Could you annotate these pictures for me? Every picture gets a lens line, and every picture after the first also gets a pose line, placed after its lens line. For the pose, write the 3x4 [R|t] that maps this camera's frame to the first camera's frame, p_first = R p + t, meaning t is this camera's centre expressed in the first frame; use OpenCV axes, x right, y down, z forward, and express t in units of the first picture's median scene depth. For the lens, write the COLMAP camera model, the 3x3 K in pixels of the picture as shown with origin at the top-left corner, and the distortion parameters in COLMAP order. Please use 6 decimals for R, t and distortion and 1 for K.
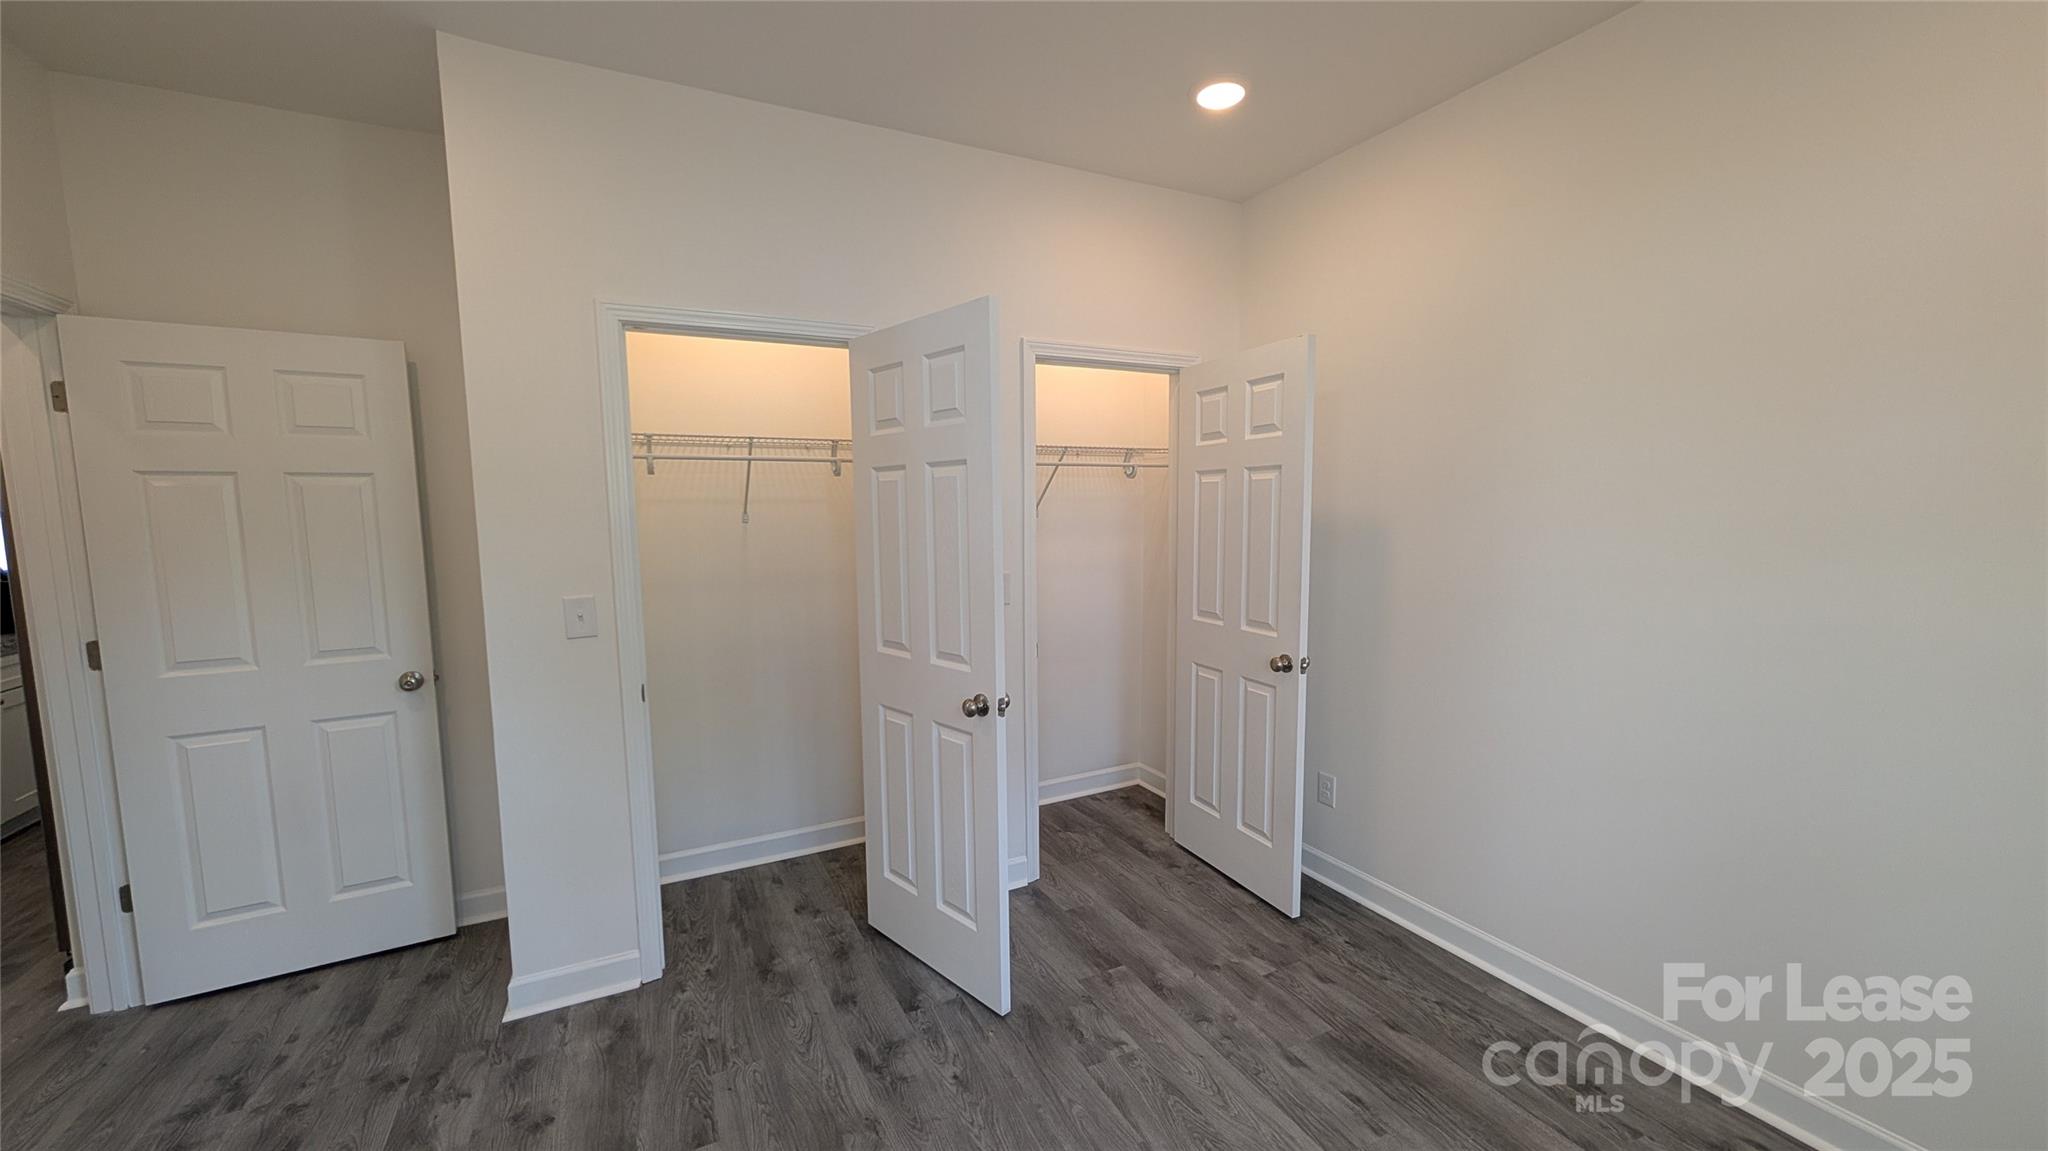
lens RADIAL K [[769.8, 0, 1019.0], [0, 769.8, 586.7], [0, 0, 1]] dist [-0.000039, 0.000398]
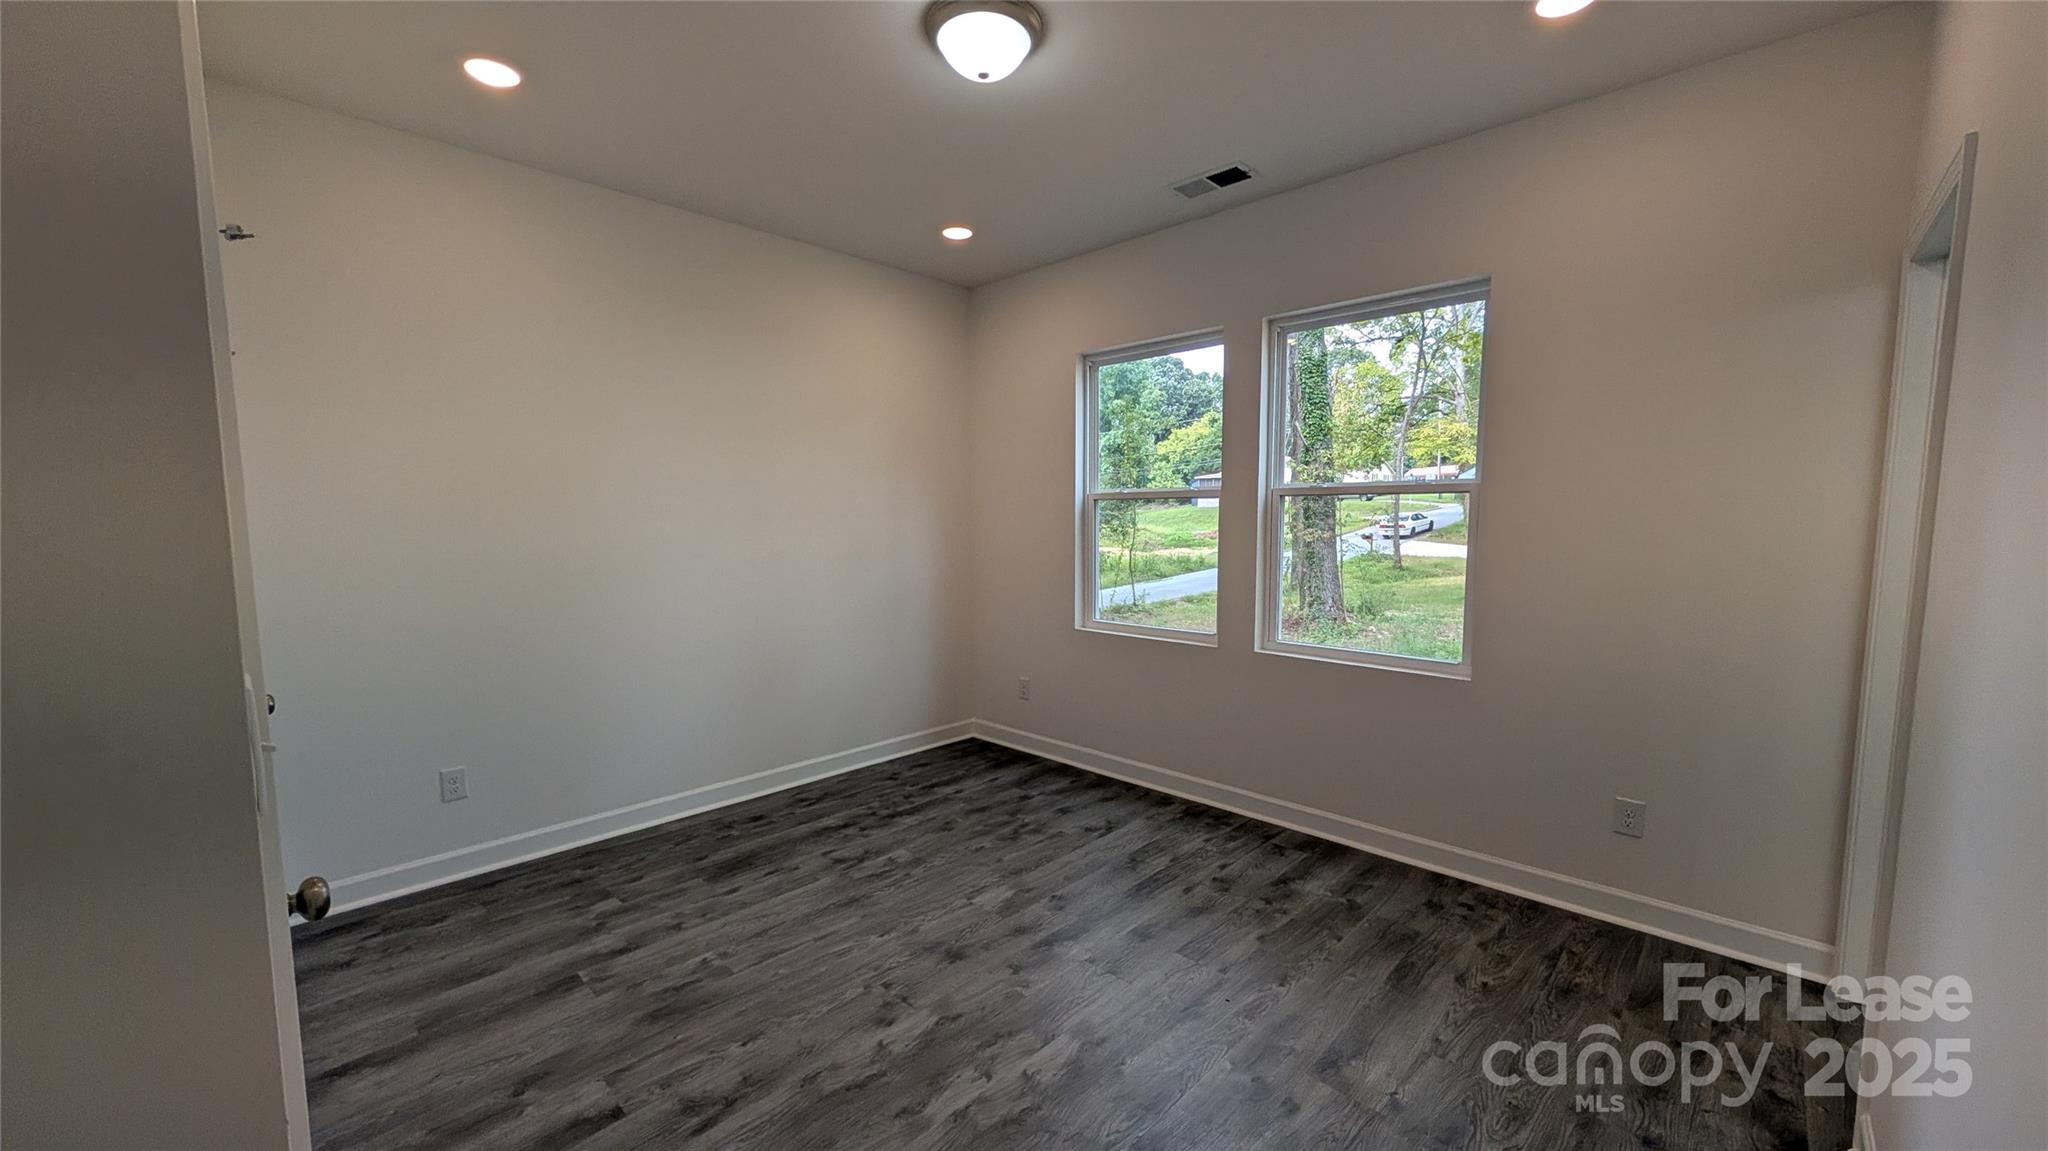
lens RADIAL K [[769.8, 0, 1019.0], [0, 769.8, 586.7], [0, 0, 1]] dist [-0.000039, 0.000398]
pose [[-0.326942, -0.075321, 0.942038, -0.974181], [0.100255, 0.988430, 0.113825, -0.031502], [-0.939712, 0.131658, -0.315608, 0.792157]]
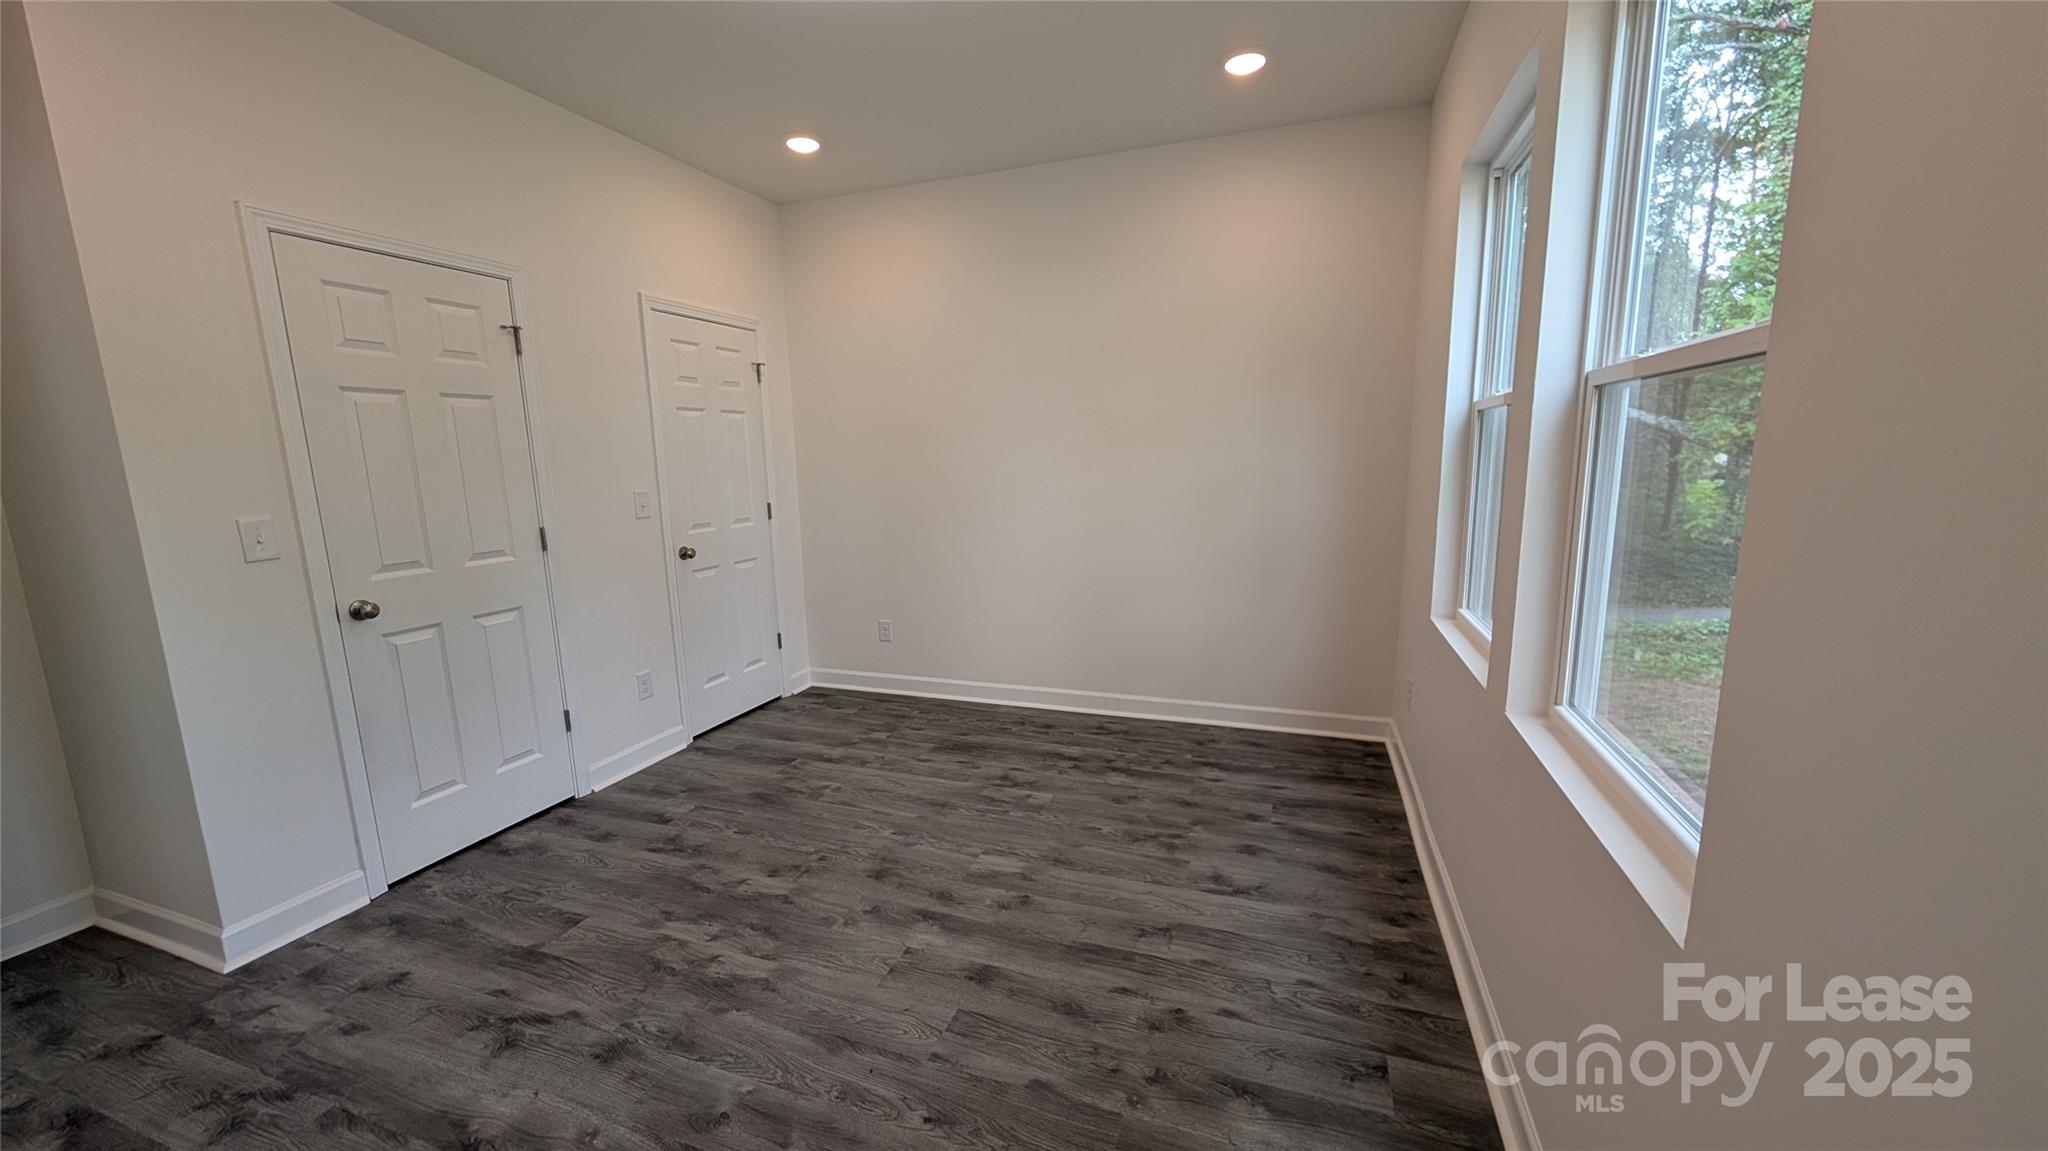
lens RADIAL K [[769.8, 0, 1019.0], [0, 769.8, 586.7], [0, 0, 1]] dist [-0.000039, 0.000398]
pose [[0.728301, -0.120798, 0.674526, -0.534619], [0.081887, 0.992628, 0.089351, 0.088496], [-0.680347, -0.009840, 0.732824, -0.348667]]
